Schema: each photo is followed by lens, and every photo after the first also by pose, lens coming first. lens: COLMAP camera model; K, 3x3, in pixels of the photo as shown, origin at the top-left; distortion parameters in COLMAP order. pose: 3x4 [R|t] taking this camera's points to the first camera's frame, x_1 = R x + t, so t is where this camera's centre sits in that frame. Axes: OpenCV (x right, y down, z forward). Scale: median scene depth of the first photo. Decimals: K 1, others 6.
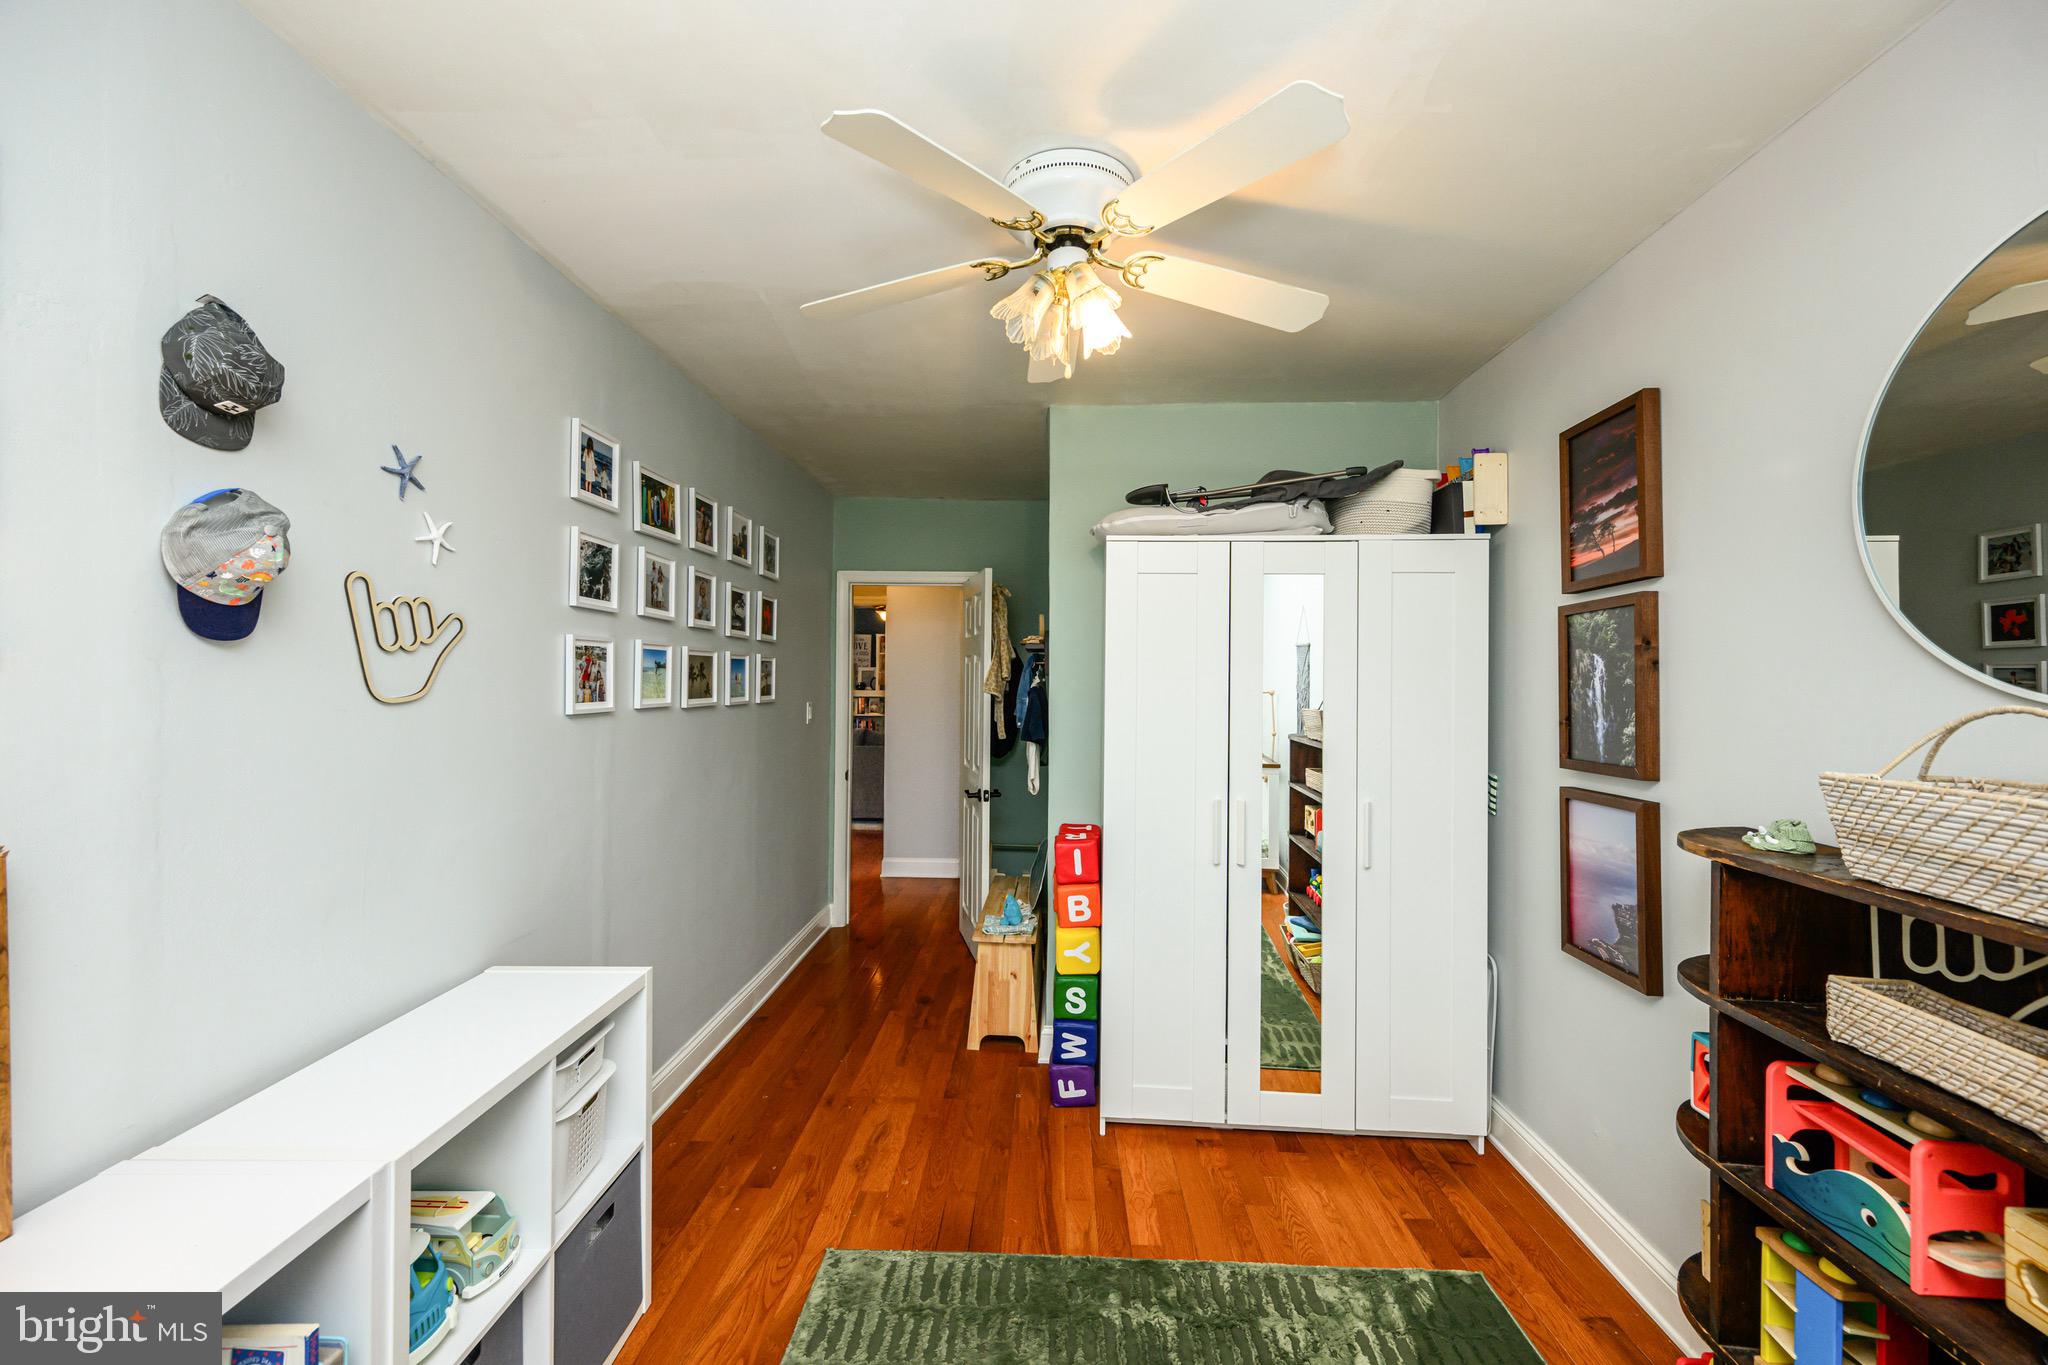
lens RADIAL K [[829.1, 0, 1029.0], [0, 829.1, 652.3], [0, 0, 1]] dist [-0.000162, -0.000303]
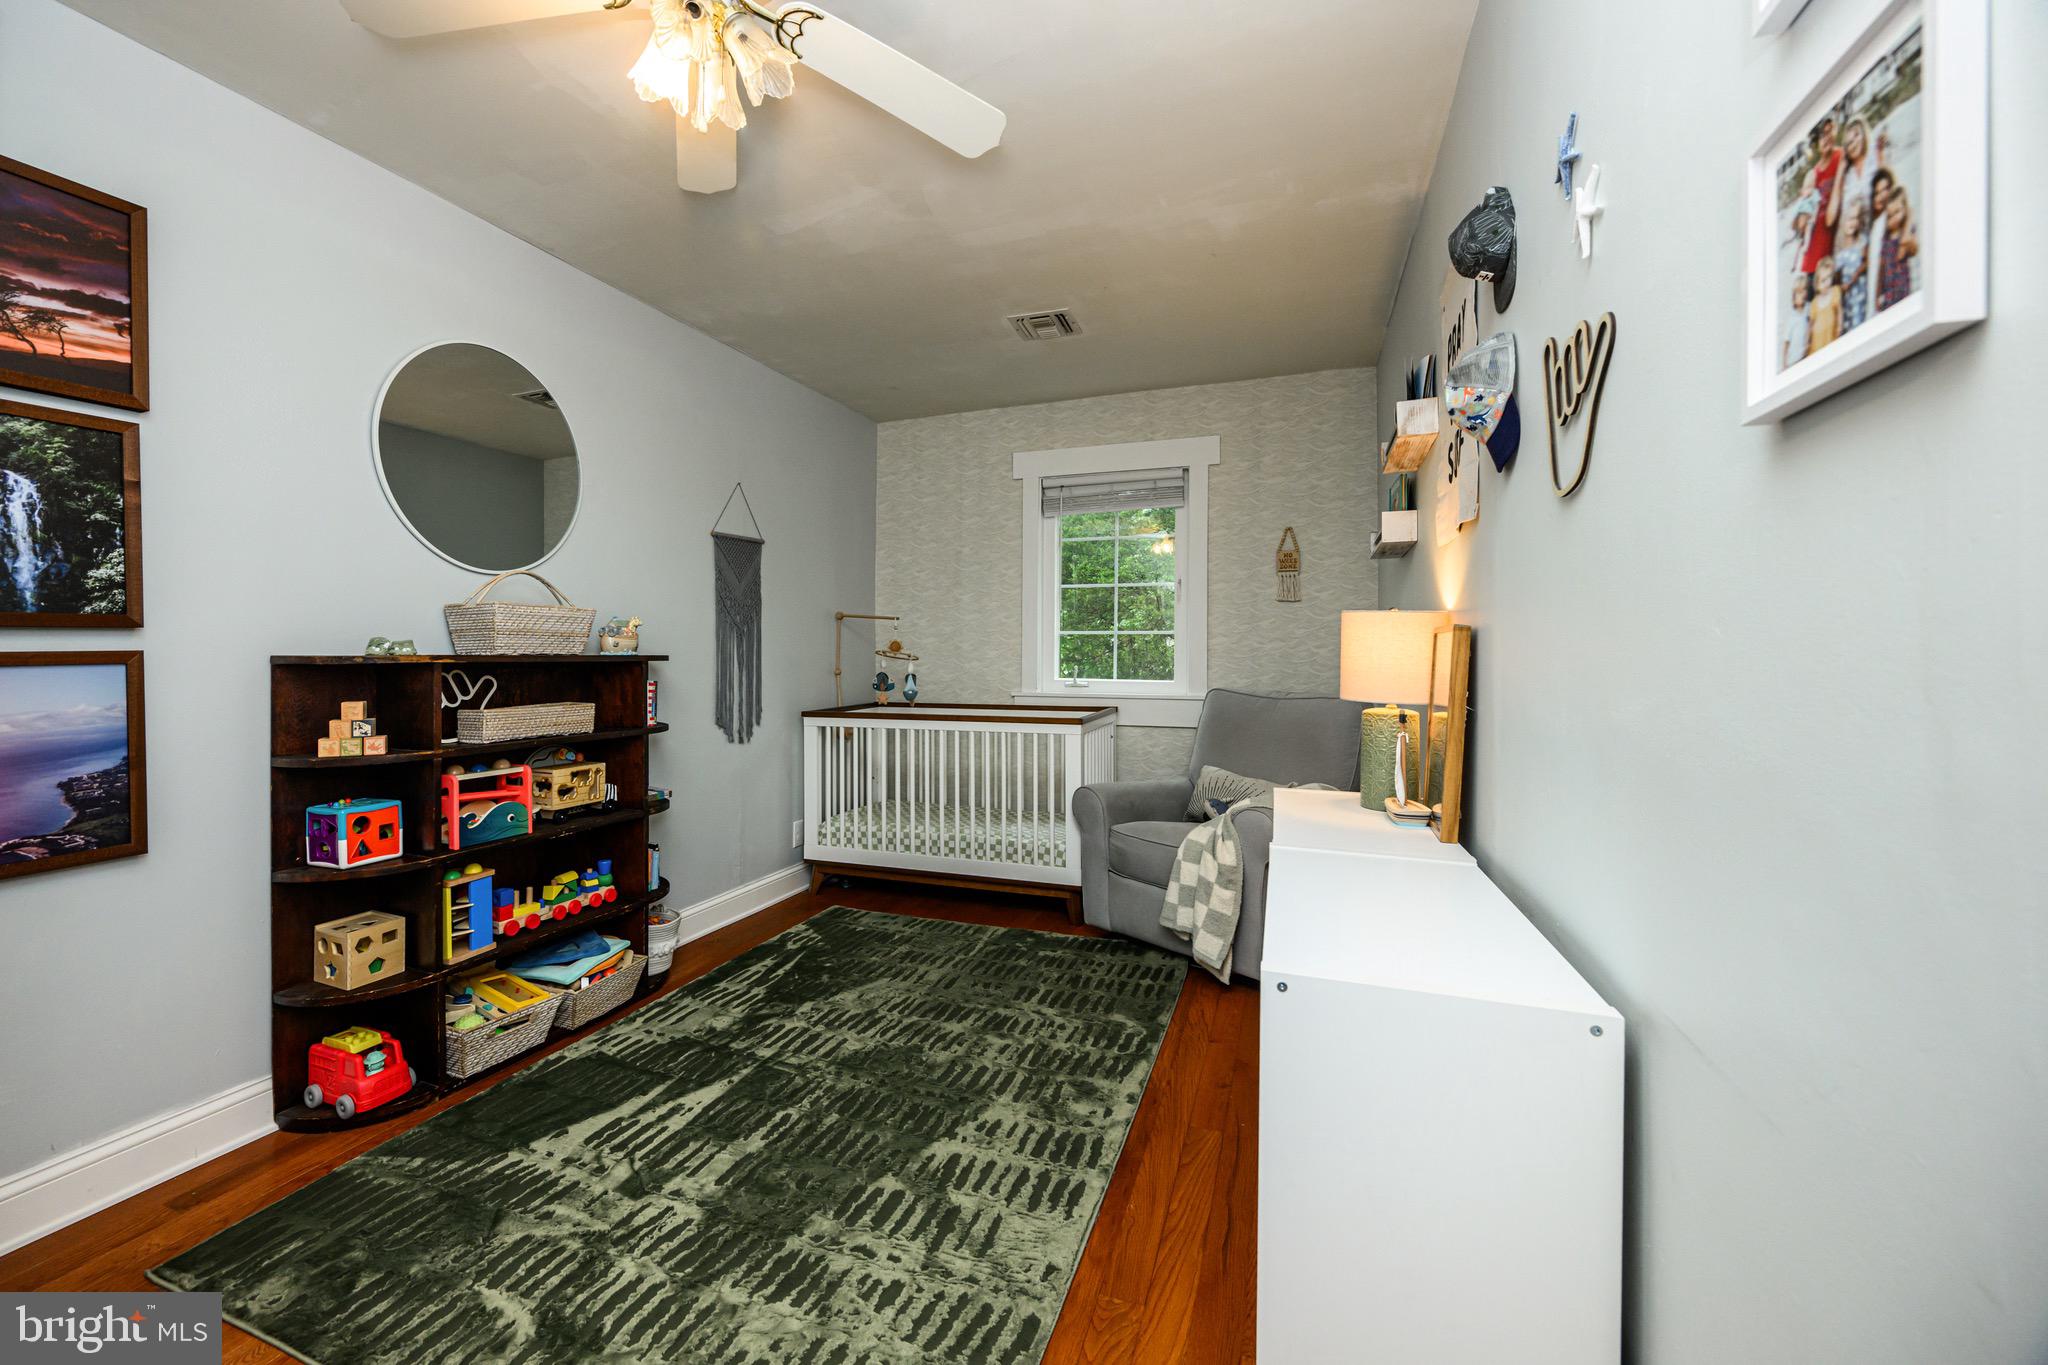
lens RADIAL K [[829.1, 0, 1029.0], [0, 829.1, 652.3], [0, 0, 1]] dist [-0.000162, -0.000303]
pose [[-0.961254, -0.002786, 0.275649, -0.439763], [-0.009309, 0.999707, -0.022358, 0.180594], [-0.275506, -0.024058, -0.960998, 1.499783]]
